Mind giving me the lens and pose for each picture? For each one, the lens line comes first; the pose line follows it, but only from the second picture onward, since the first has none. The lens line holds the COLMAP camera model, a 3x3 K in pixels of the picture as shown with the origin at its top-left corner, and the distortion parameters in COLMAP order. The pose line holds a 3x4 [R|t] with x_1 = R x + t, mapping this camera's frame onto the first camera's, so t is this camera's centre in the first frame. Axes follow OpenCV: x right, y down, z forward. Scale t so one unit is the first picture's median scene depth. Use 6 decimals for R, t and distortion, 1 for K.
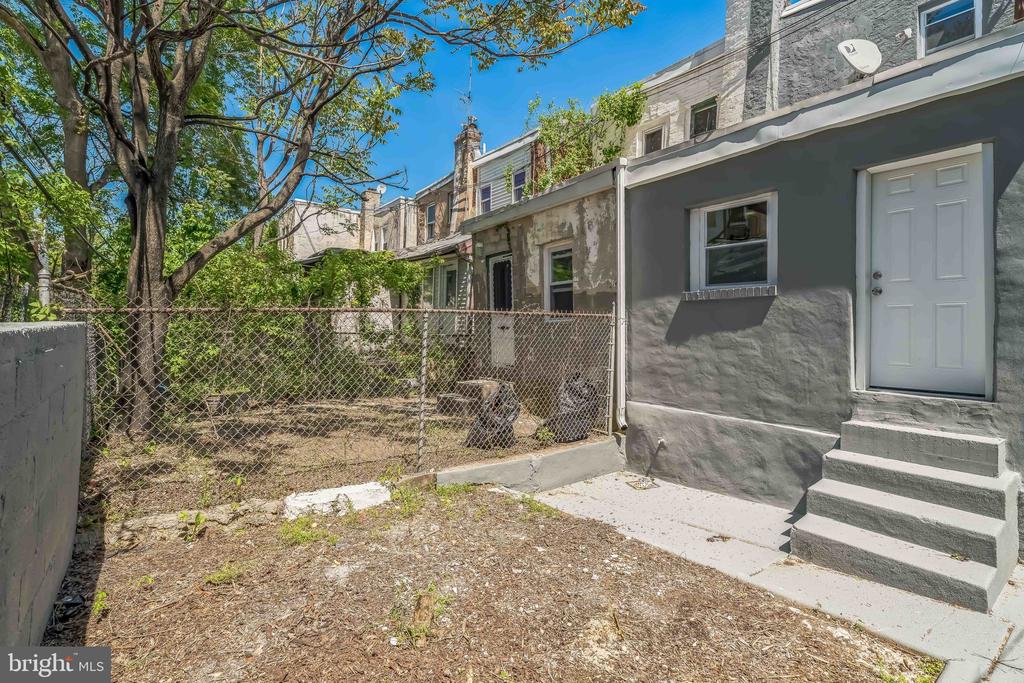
lens RADIAL K [[470.3, 0, 493.3], [0, 470.3, 336.2], [0, 0, 1]] dist [-0.008182, 0.000579]
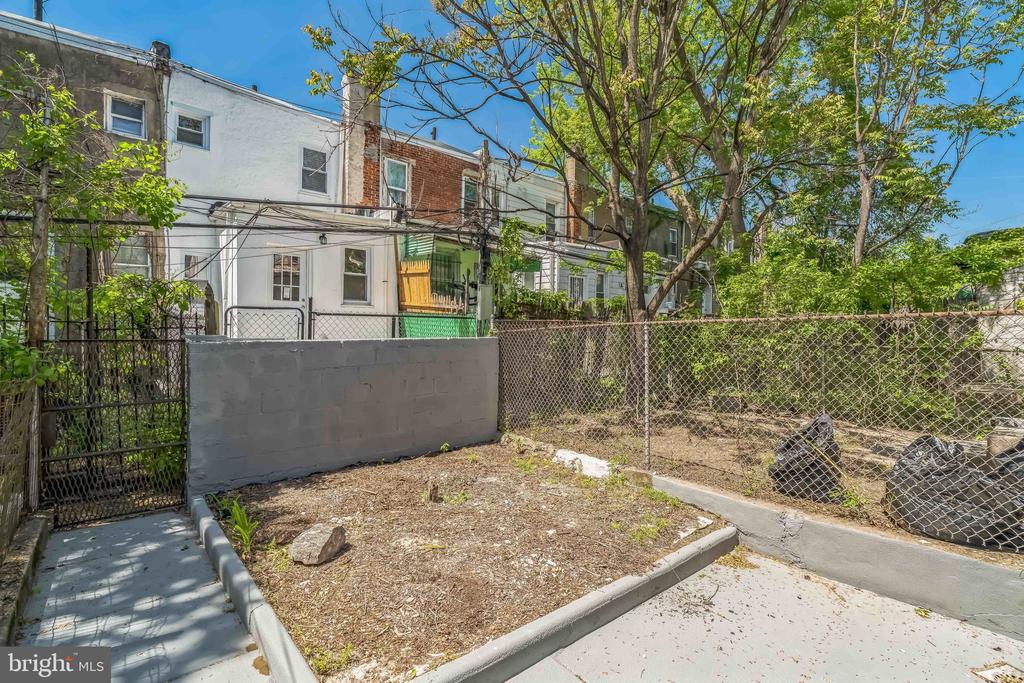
lens RADIAL K [[470.3, 0, 493.3], [0, 470.3, 336.2], [0, 0, 1]] dist [-0.008182, 0.000579]
pose [[0.056214, -0.005085, -0.998406, 0.777578], [-0.005674, 0.999969, -0.005413, -0.008444], [0.998403, 0.005970, 0.056183, 0.505471]]
